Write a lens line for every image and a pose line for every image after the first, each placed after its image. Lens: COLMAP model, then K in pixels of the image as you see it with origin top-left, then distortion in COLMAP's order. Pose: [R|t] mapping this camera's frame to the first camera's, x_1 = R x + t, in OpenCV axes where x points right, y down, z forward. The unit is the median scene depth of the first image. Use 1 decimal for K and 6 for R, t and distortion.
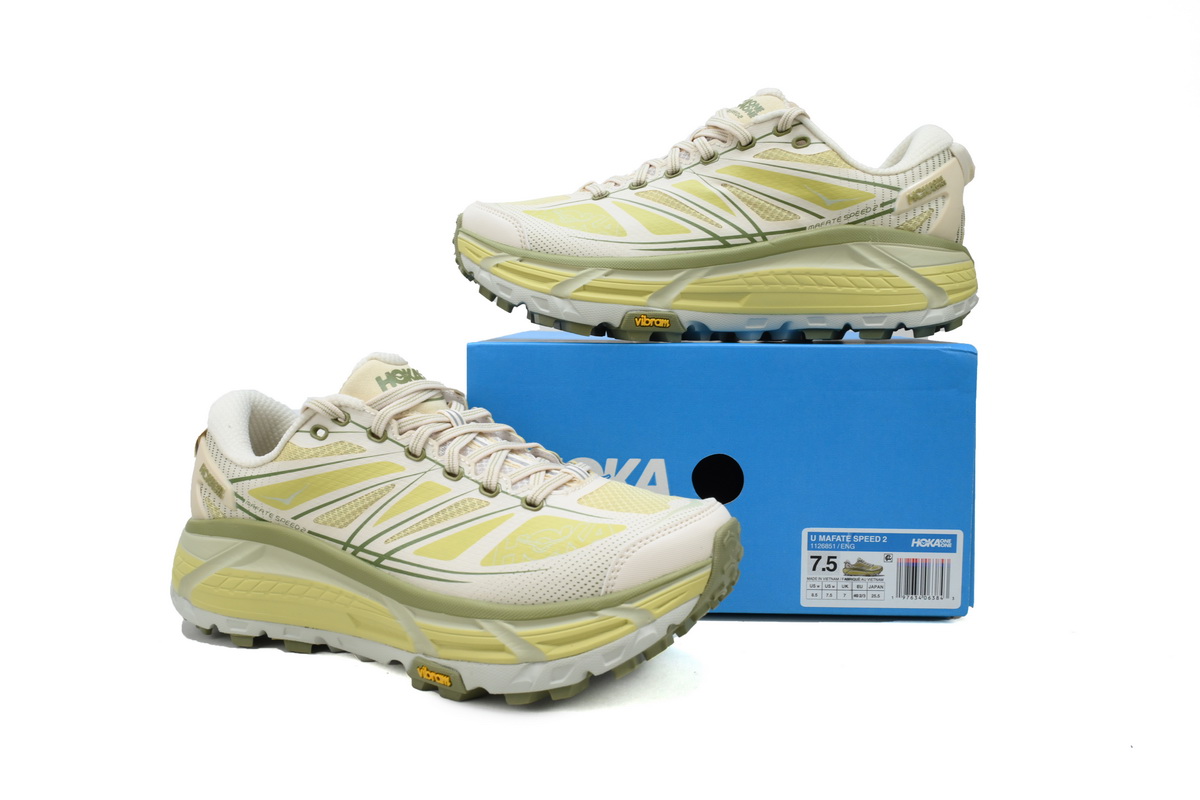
lens RADIAL K [[989.3, 0, 600.0], [0, 989.3, 400.0], [0, 0, 1]] dist [-0.008022, -0.003609]
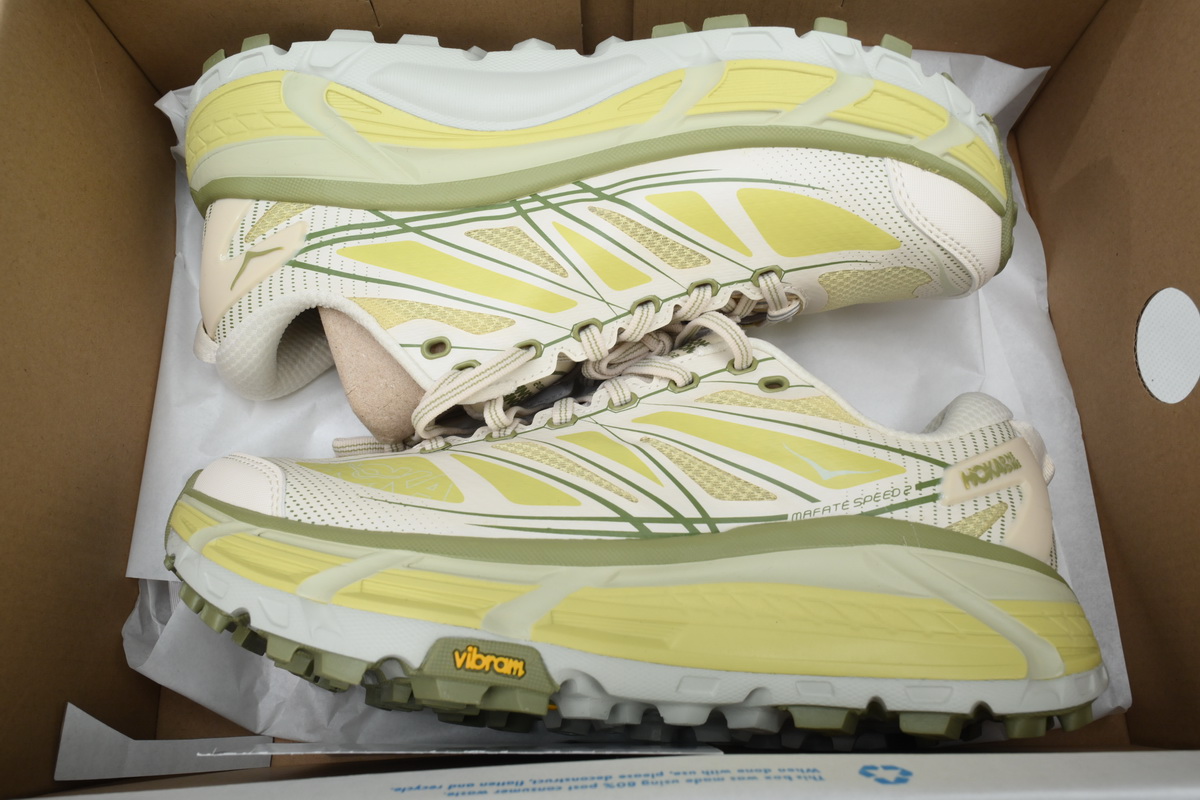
lens RADIAL K [[903.9, 0, 600.0], [0, 903.9, 400.0], [0, 0, 1]] dist [0.017287, 0.000805]
pose [[0.996185, 0.081632, 0.030839, 0.081777], [-0.057844, 0.882337, -0.467049, 0.013156], [-0.065337, 0.463484, 0.883693, 0.524605]]
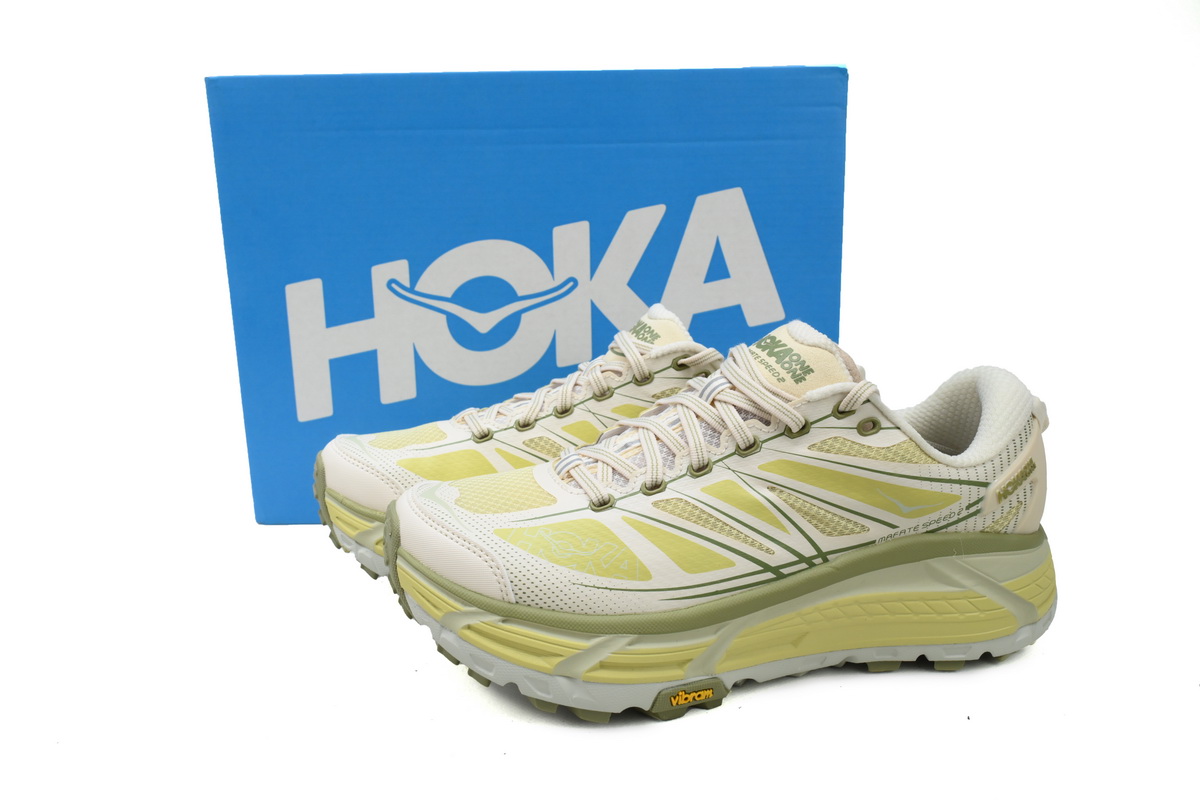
lens RADIAL K [[989.3, 0, 600.0], [0, 989.3, 400.0], [0, 0, 1]] dist [-0.008022, -0.003609]
pose [[0.972610, -0.057724, 0.225161, -0.163077], [0.025397, 0.989265, 0.143911, -0.396756], [-0.231050, -0.134251, 0.963635, 0.330794]]
